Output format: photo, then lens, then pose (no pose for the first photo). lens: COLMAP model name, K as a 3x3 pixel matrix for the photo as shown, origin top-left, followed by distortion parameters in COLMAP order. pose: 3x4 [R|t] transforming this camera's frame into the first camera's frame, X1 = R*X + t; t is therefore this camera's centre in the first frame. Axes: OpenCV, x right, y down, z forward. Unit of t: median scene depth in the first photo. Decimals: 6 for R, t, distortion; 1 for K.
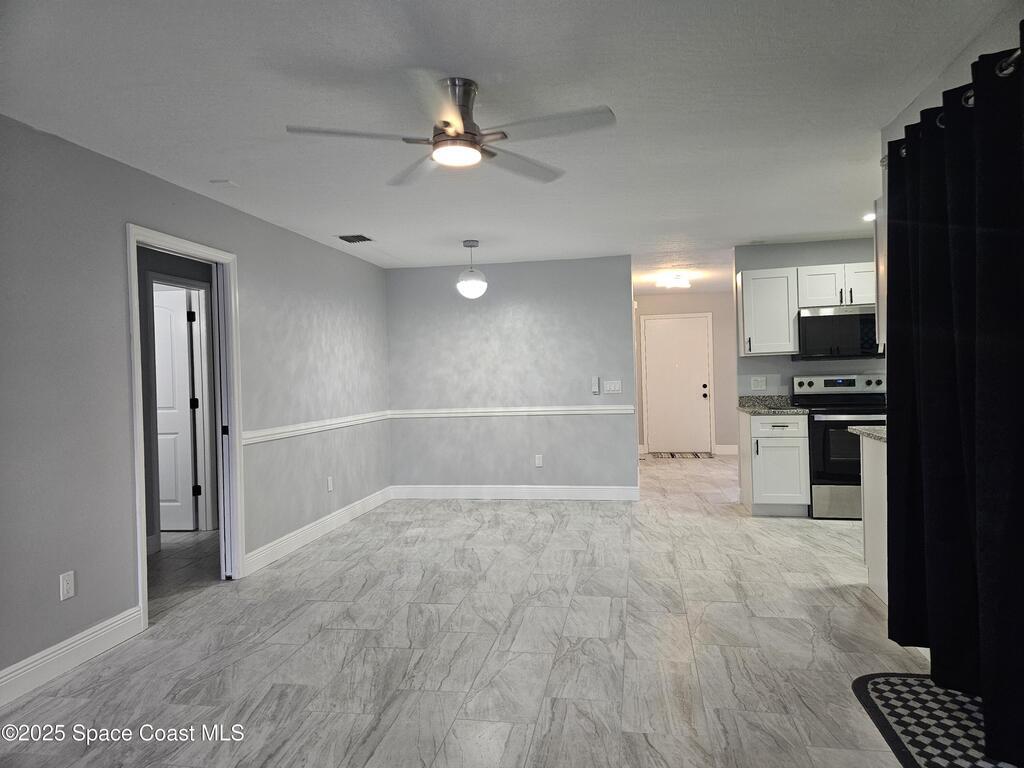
lens RADIAL K [[680.4, 0, 514.6], [0, 680.4, 381.3], [0, 0, 1]] dist [0.086225, -0.078137]
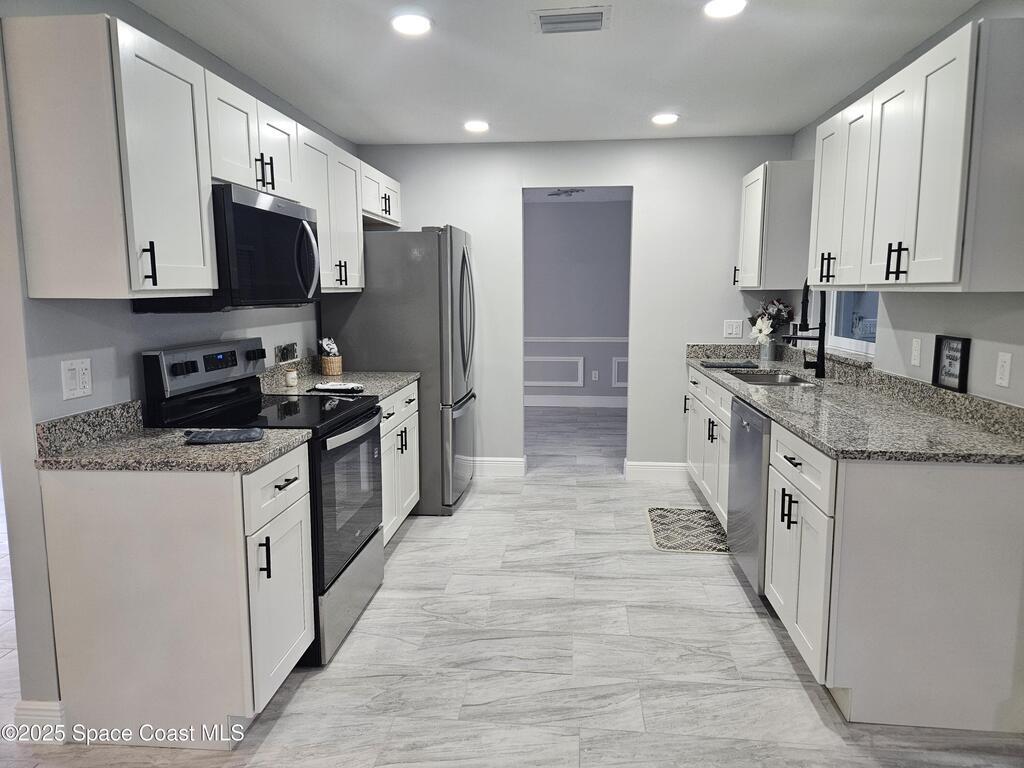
lens RADIAL K [[680.4, 0, 511.1], [0, 680.4, 379.5], [0, 0, 1]] dist [0.086225, -0.078137]
pose [[-0.077040, -0.100790, 0.991920, -0.004438], [0.018308, 0.994566, 0.102481, -0.041564], [-0.996860, 0.026056, -0.074776, 1.222056]]
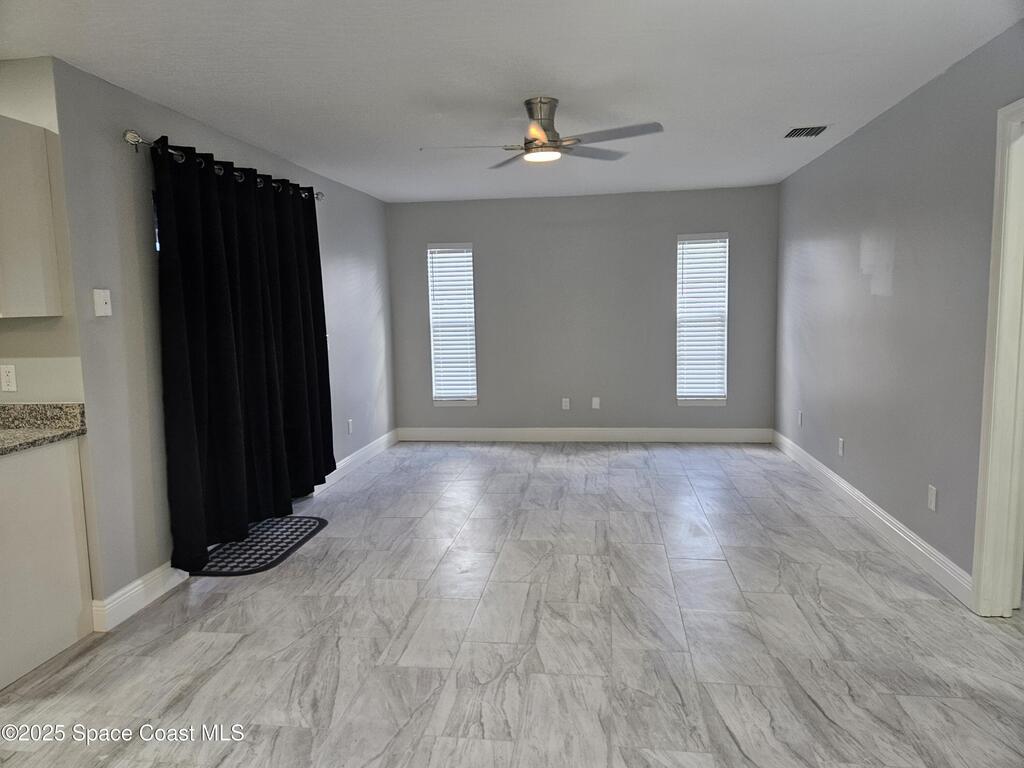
lens RADIAL K [[680.4, 0, 503.4], [0, 680.4, 385.5], [0, 0, 1]] dist [0.086225, -0.078137]
pose [[-0.998113, 0.056993, -0.022838, 0.030517], [0.053391, 0.989335, 0.135518, -0.047372], [0.030318, 0.134043, -0.990512, 1.504685]]
